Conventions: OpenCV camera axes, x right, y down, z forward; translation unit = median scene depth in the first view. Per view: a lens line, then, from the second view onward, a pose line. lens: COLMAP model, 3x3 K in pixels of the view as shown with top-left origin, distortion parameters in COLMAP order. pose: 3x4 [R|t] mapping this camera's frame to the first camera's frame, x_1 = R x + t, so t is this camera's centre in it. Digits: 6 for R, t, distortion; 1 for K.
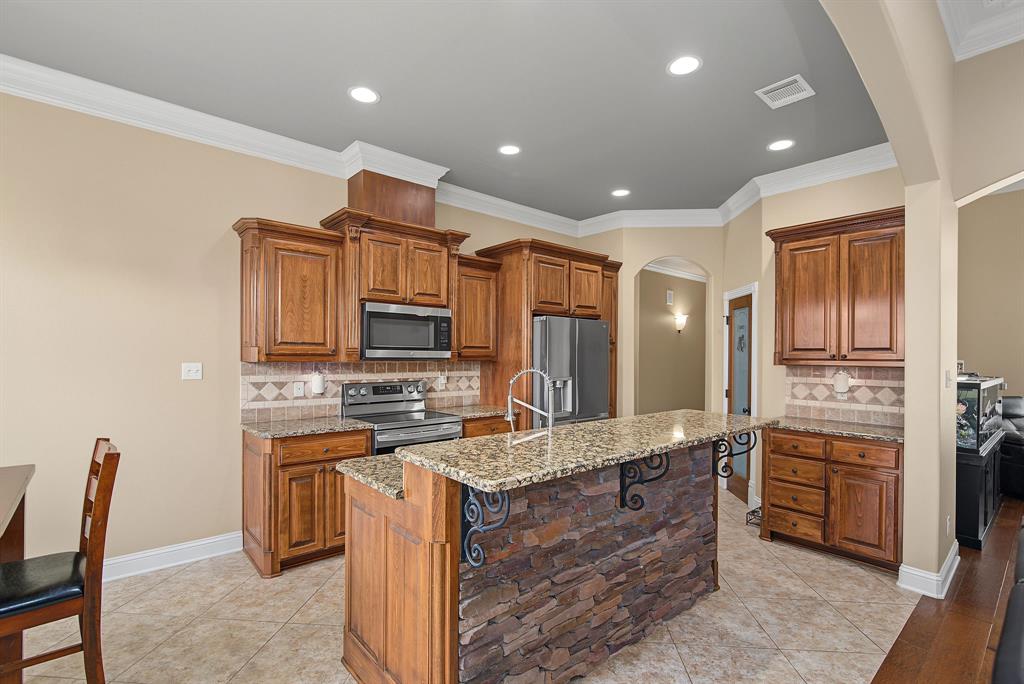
lens RADIAL K [[476.7, 0, 508.8], [0, 476.7, 347.4], [0, 0, 1]] dist [-0.001363, 0.000611]
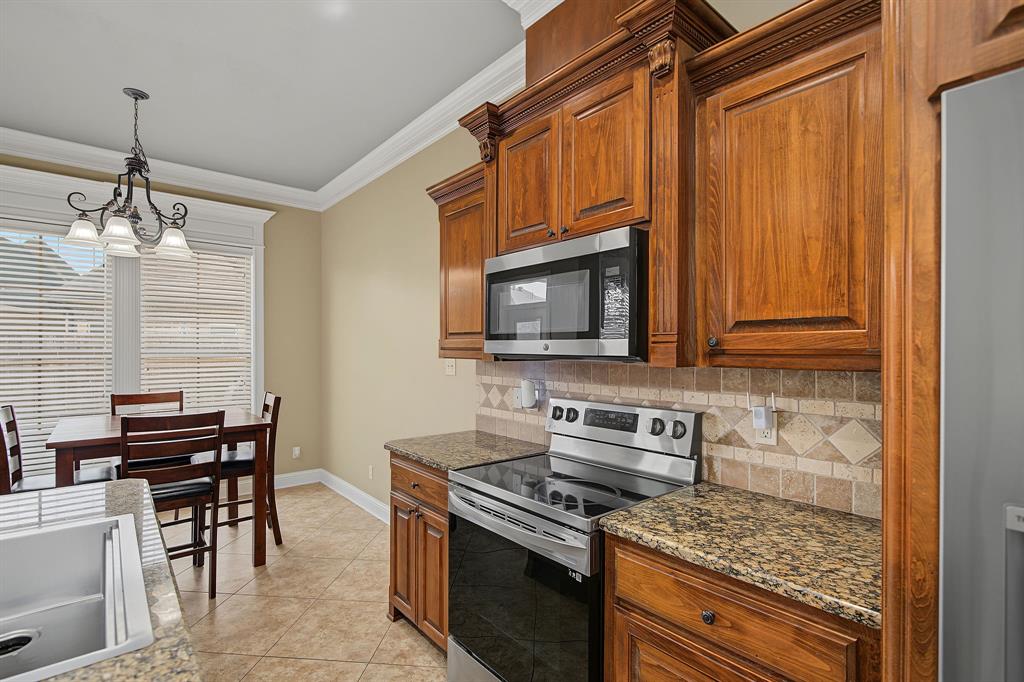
lens RADIAL K [[476.7, 0, 501.5], [0, 476.7, 345.7], [0, 0, 1]] dist [-0.001363, 0.000611]
pose [[-0.014777, -0.012900, -0.999808, 0.282189], [0.013925, 0.999817, -0.013106, 0.018993], [0.999794, -0.014116, -0.014595, 1.017461]]
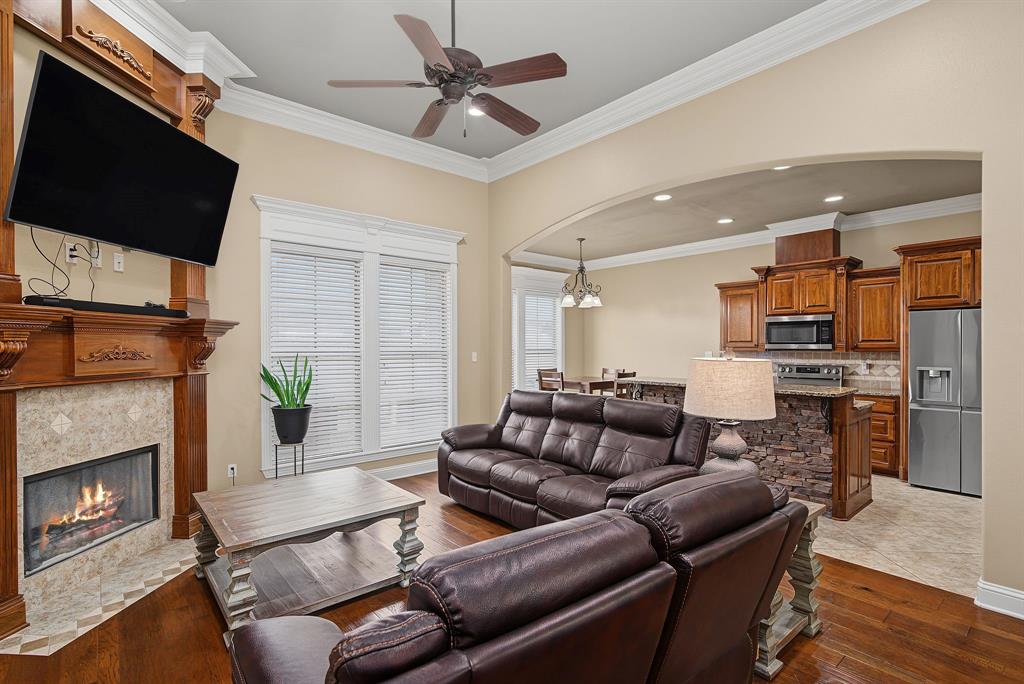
lens RADIAL K [[476.7, 0, 506.4], [0, 476.7, 344.7], [0, 0, 1]] dist [-0.001363, 0.000611]
pose [[-0.010693, -0.011507, -0.999877, 1.451142], [0.015067, 0.999818, -0.011667, 0.012277], [0.999829, -0.015190, -0.010517, 0.063339]]
